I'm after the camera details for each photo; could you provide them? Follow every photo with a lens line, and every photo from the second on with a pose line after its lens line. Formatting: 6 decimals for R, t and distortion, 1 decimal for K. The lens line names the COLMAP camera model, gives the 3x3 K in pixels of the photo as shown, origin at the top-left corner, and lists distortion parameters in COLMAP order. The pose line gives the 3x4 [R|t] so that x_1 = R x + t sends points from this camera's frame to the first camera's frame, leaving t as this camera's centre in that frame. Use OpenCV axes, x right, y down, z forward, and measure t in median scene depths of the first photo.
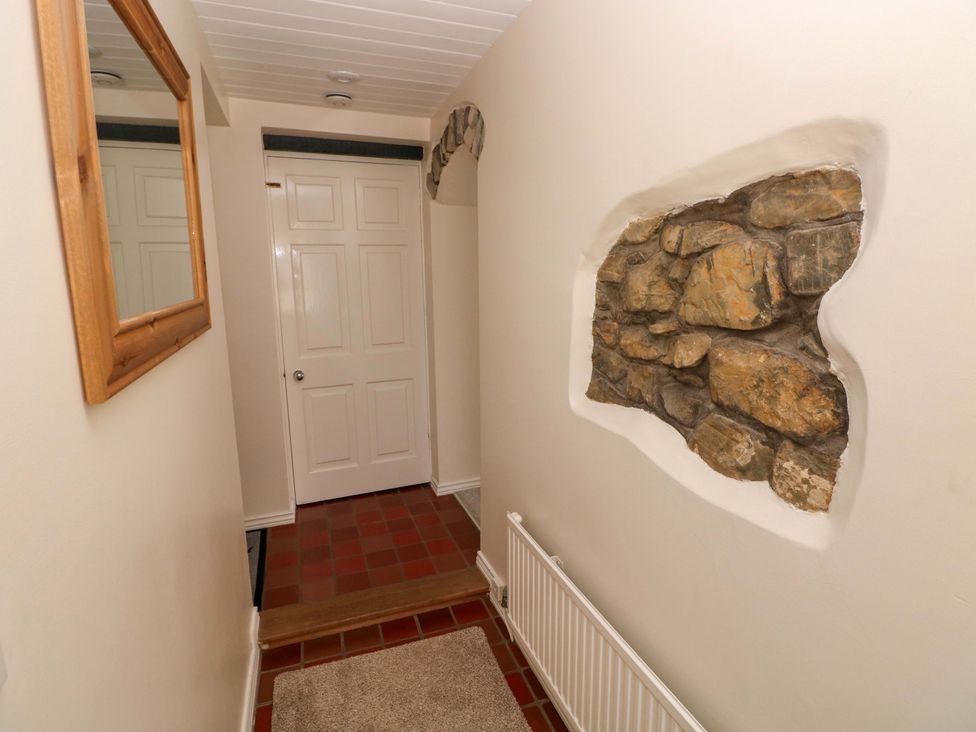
lens RADIAL K [[510.1, 0, 484.7], [0, 510.1, 359.1], [0, 0, 1]] dist [0.002757, -0.013036]
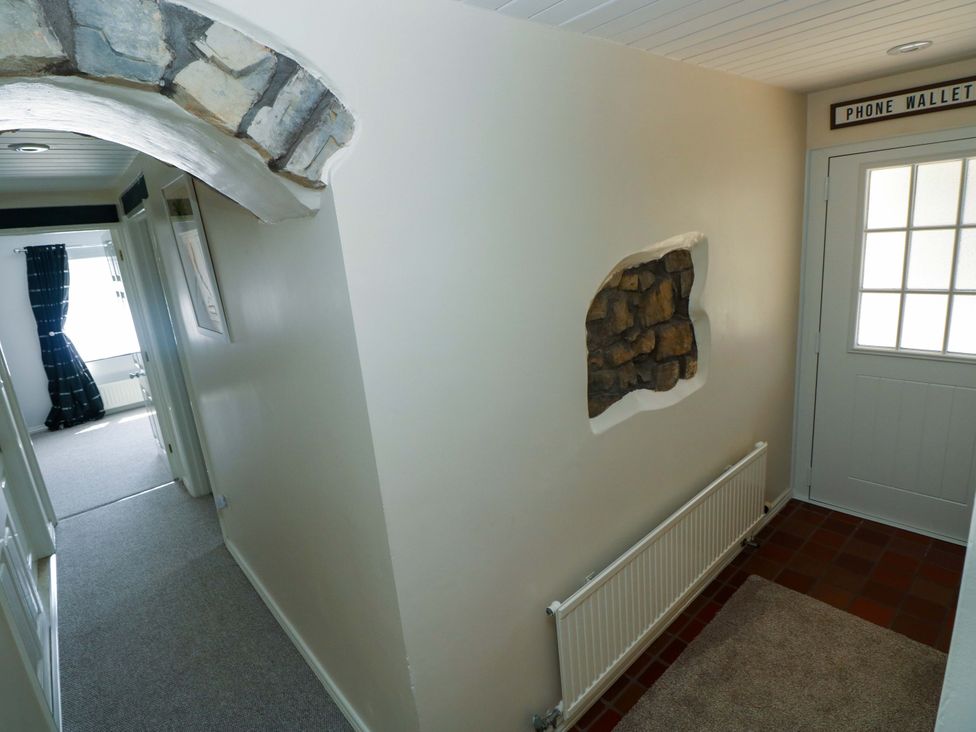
lens RADIAL K [[510.1, 0, 484.7], [0, 510.1, 359.1], [0, 0, 1]] dist [0.002757, -0.013036]
pose [[-0.354416, -0.177864, 0.918016, -0.944741], [0.259091, 0.924627, 0.279171, -0.545348], [-0.898477, 0.336792, -0.281620, 1.825345]]
